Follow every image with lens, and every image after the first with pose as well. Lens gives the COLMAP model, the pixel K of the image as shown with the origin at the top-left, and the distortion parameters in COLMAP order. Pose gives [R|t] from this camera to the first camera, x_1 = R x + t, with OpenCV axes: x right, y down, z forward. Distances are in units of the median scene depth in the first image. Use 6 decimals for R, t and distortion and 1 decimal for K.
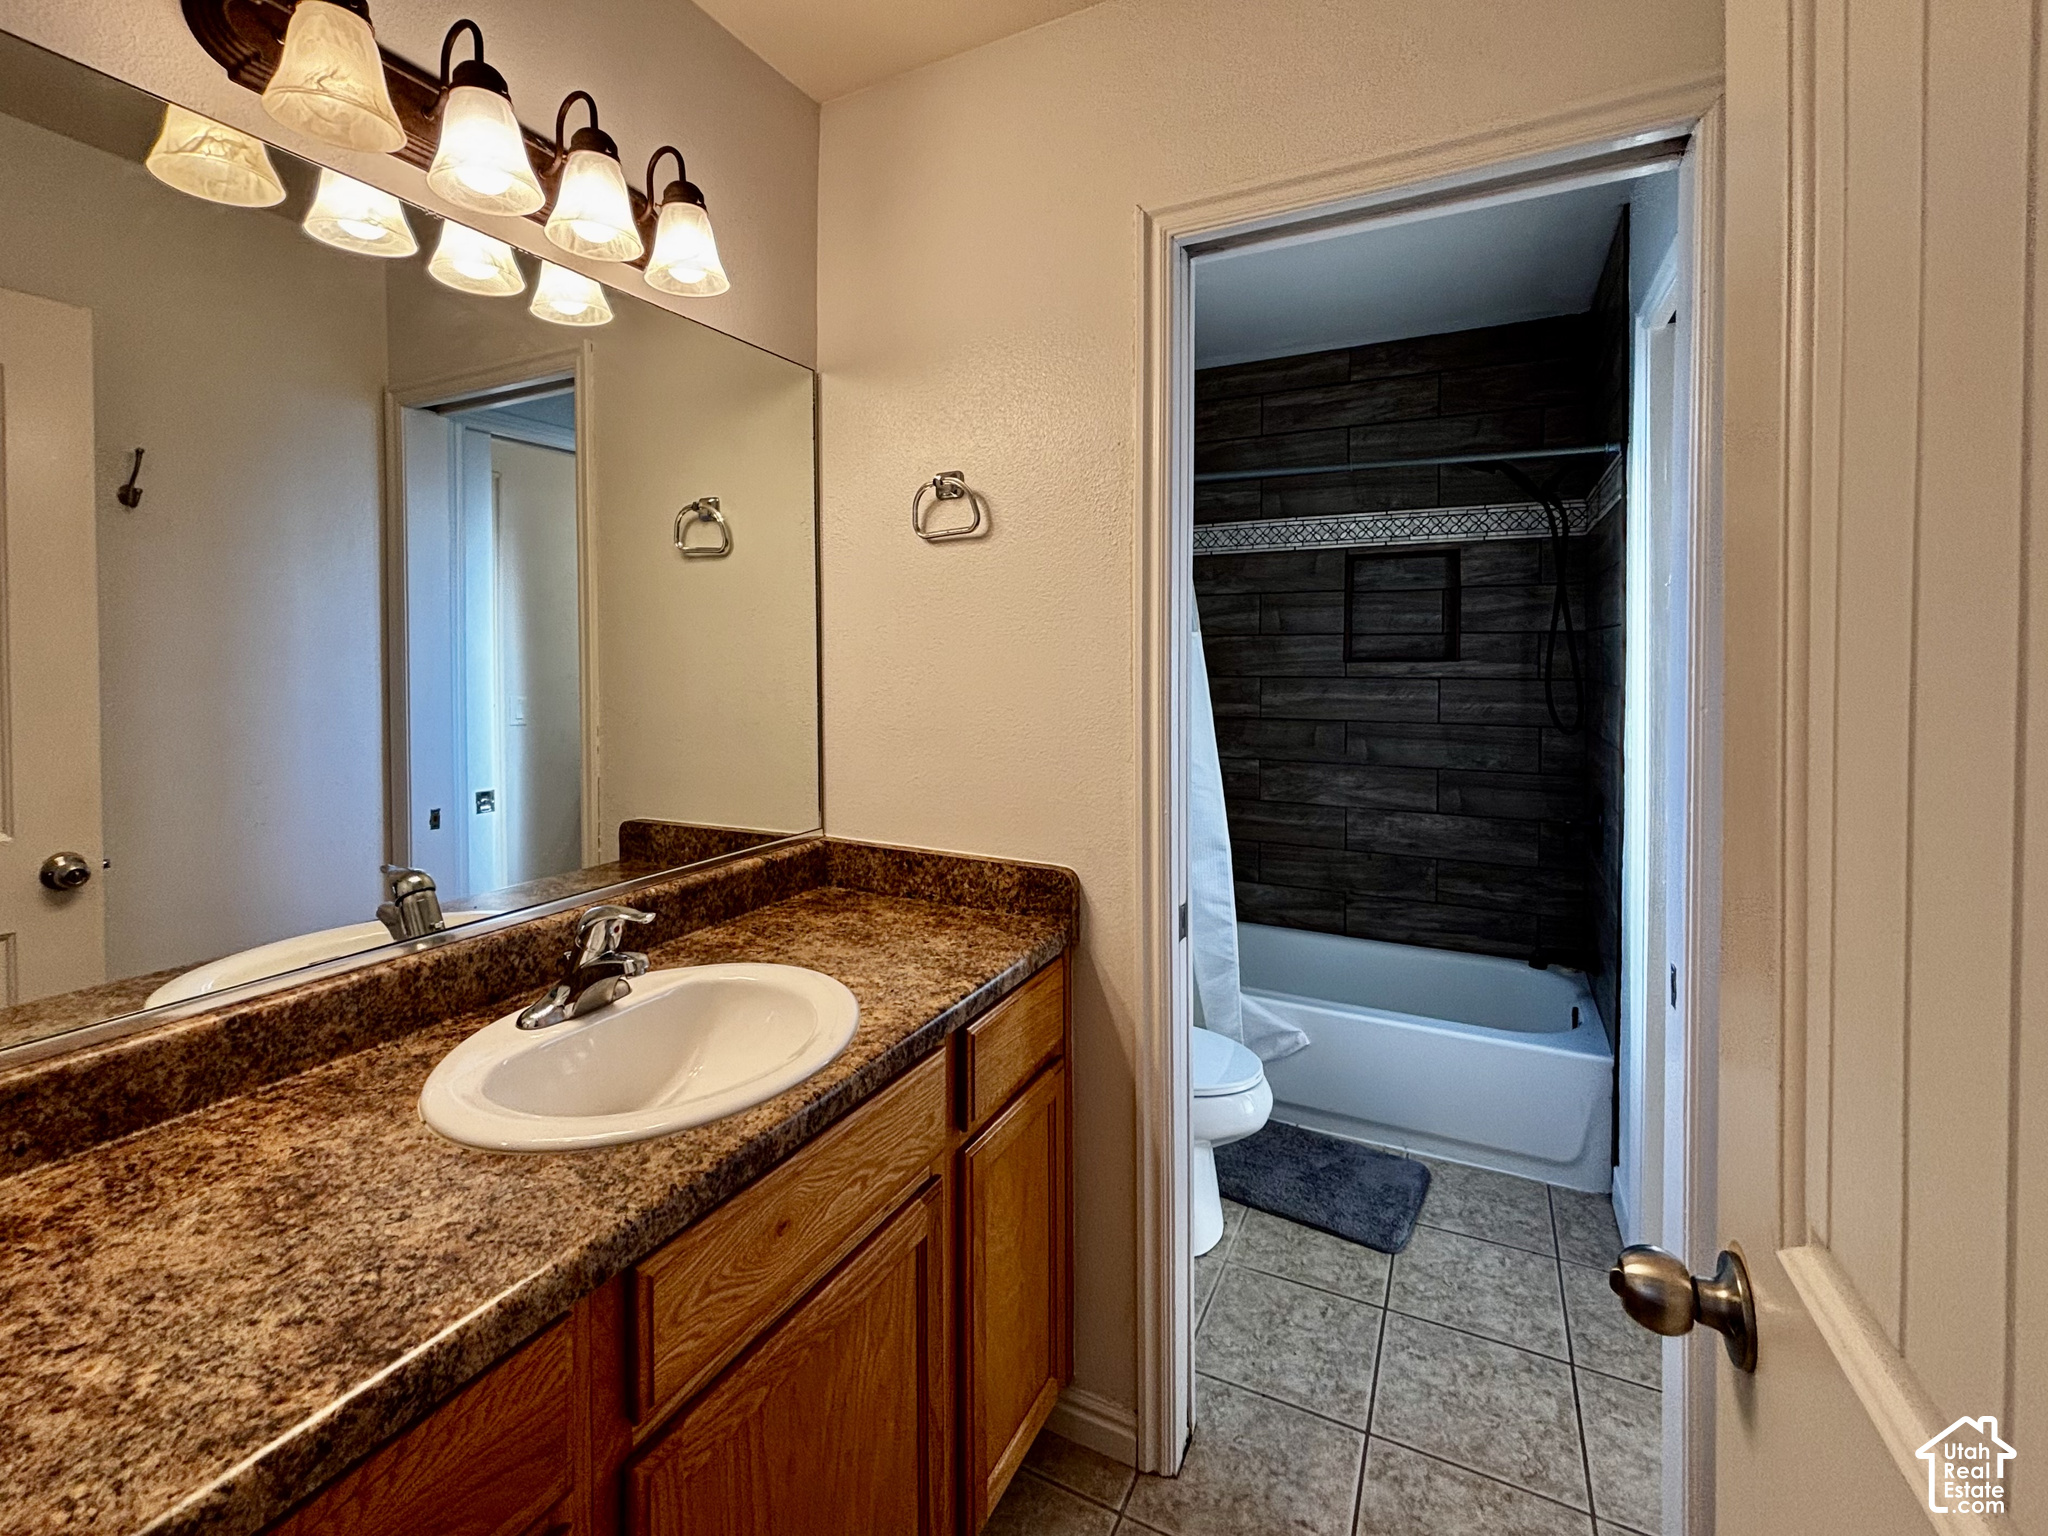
lens RADIAL K [[890.6, 0, 1014.3], [0, 890.6, 684.1], [0, 0, 1]] dist [-0.000331, -0.000412]
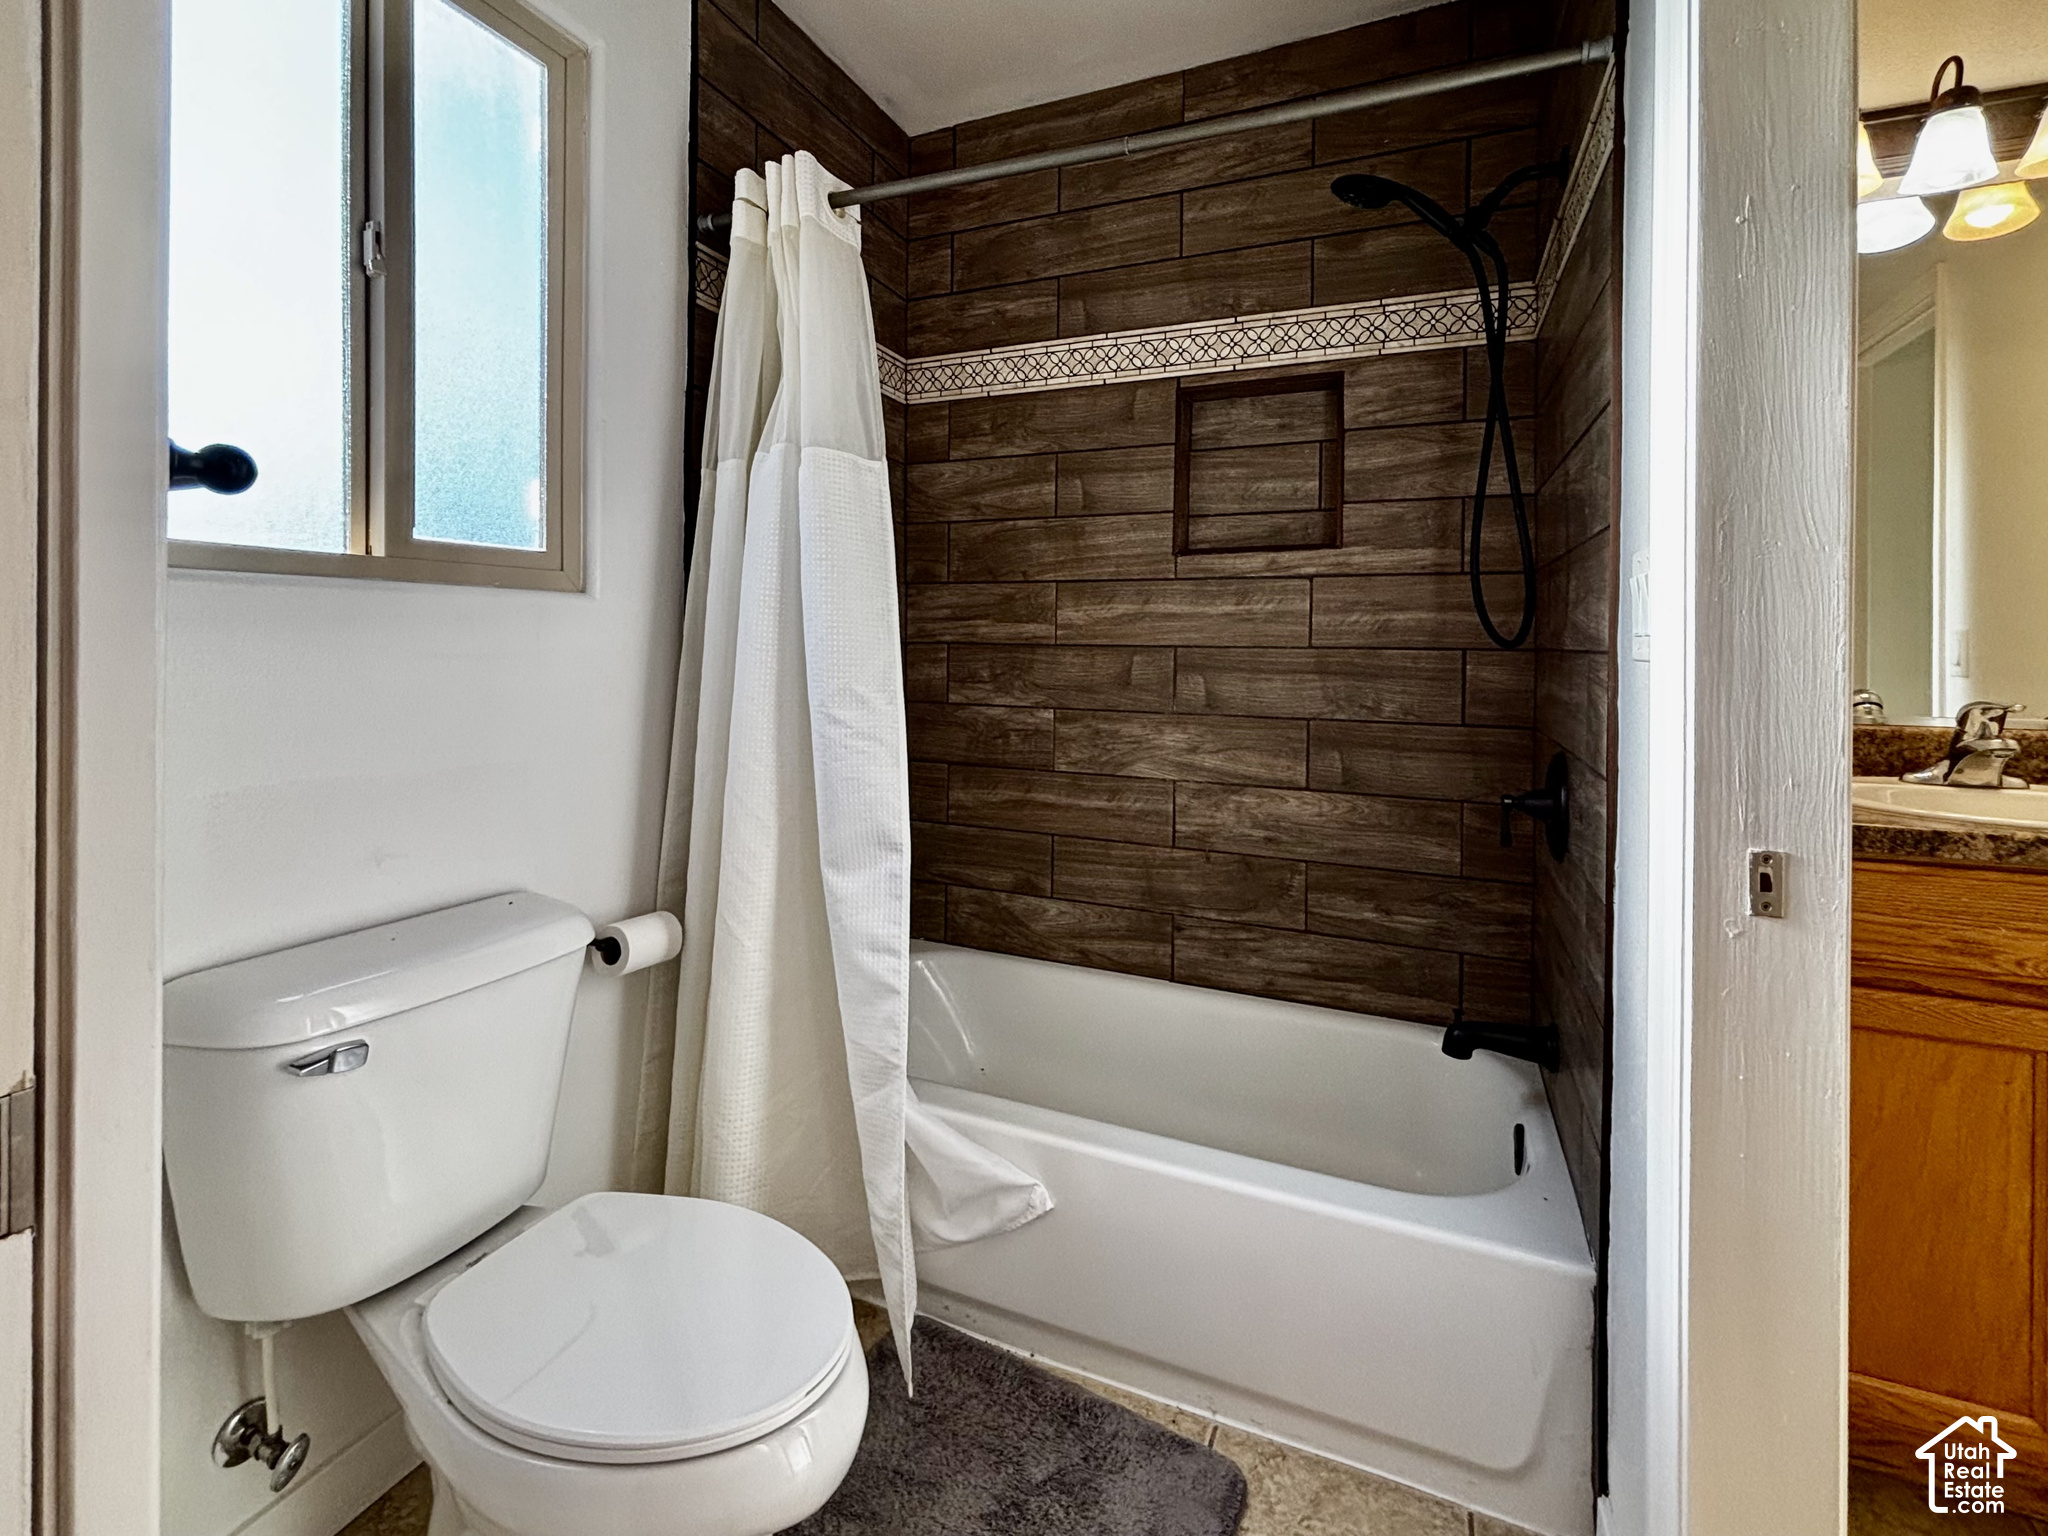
lens RADIAL K [[902.4, 0, 1028.9], [0, 902.4, 654.4], [0, 0, 1]] dist [0.000404, 0.000006]
pose [[0.997125, 0.014459, 0.074388, 0.227676], [-0.012994, 0.999713, -0.020133, 0.064227], [-0.074658, 0.019109, 0.997026, 0.372661]]
